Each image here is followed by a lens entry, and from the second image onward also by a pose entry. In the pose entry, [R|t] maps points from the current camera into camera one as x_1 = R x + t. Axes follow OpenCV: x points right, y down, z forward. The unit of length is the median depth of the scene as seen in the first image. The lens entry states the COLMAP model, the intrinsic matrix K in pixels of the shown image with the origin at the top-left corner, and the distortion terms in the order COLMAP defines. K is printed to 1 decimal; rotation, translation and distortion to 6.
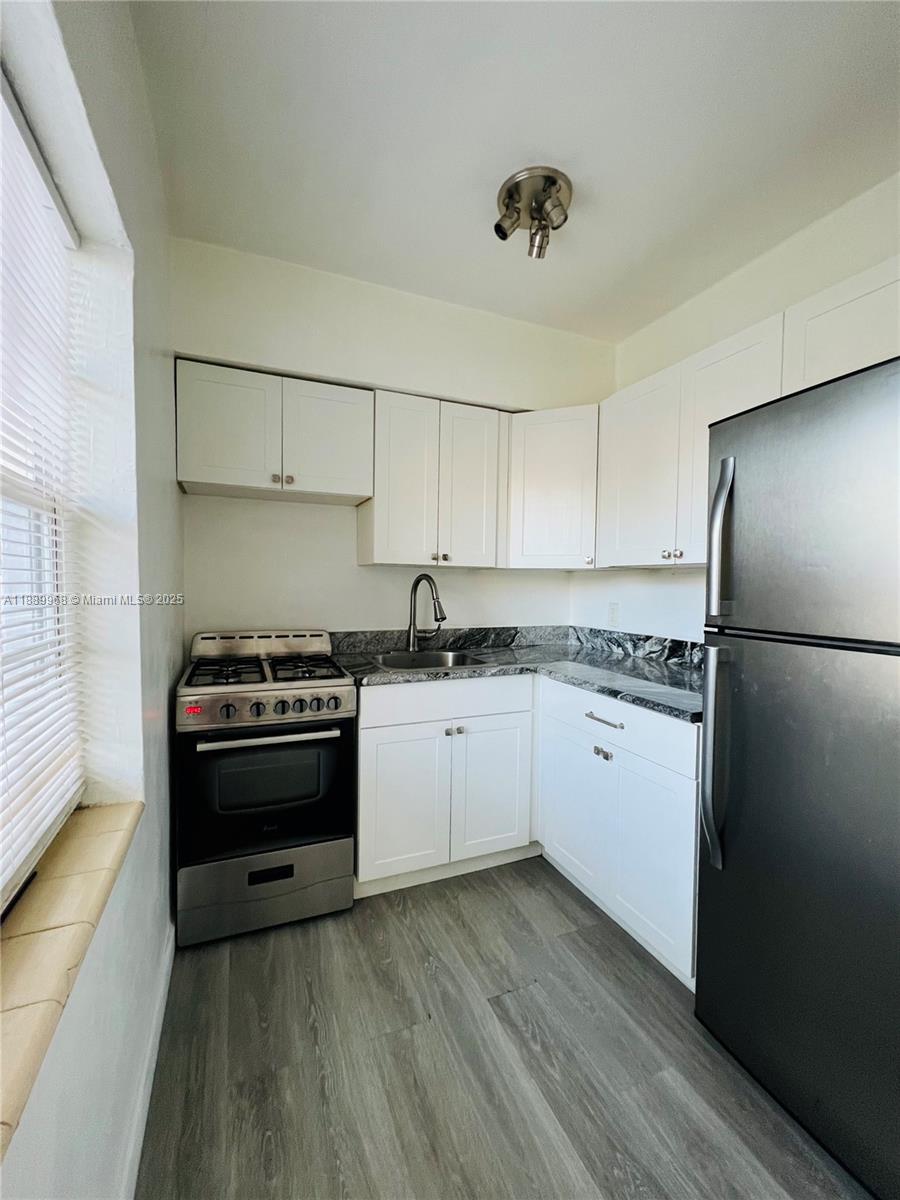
lens RADIAL K [[507.4, 0, 450.0], [0, 507.4, 600.0], [0, 0, 1]] dist [0.000580, -0.000004]
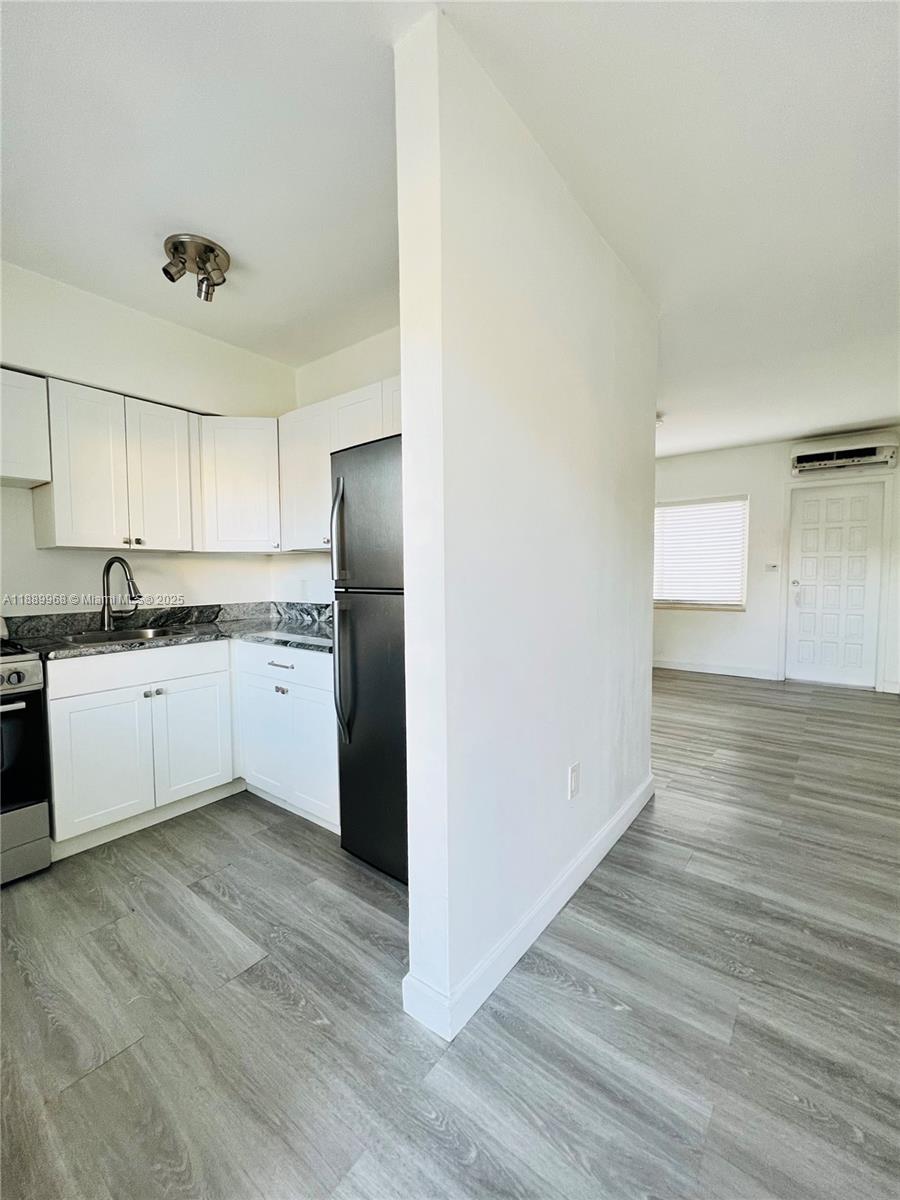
lens RADIAL K [[497.5, 0, 450.0], [0, 497.5, 600.0], [0, 0, 1]] dist [-0.001962, 0.000710]
pose [[0.871718, -0.046505, 0.487795, 0.052488], [0.034059, 0.998829, 0.034360, 0.031107], [-0.488822, -0.013339, 0.872282, -0.291727]]
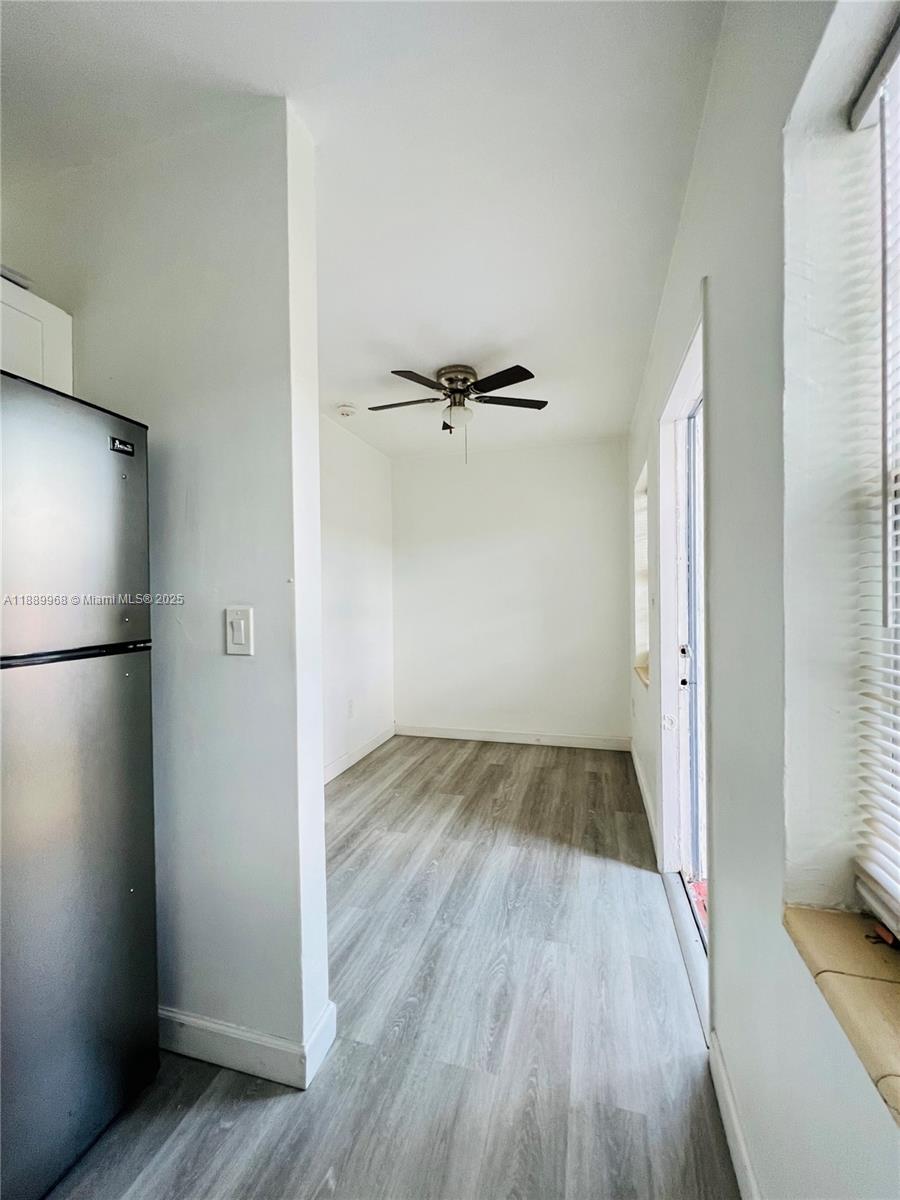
lens RADIAL K [[497.5, 0, 450.0], [0, 497.5, 600.0], [0, 0, 1]] dist [-0.001962, 0.000710]
pose [[-0.775227, -0.006562, 0.631648, -0.210667], [0.027508, 0.998647, 0.044135, -0.023729], [-0.631083, 0.051590, -0.773998, 0.596476]]
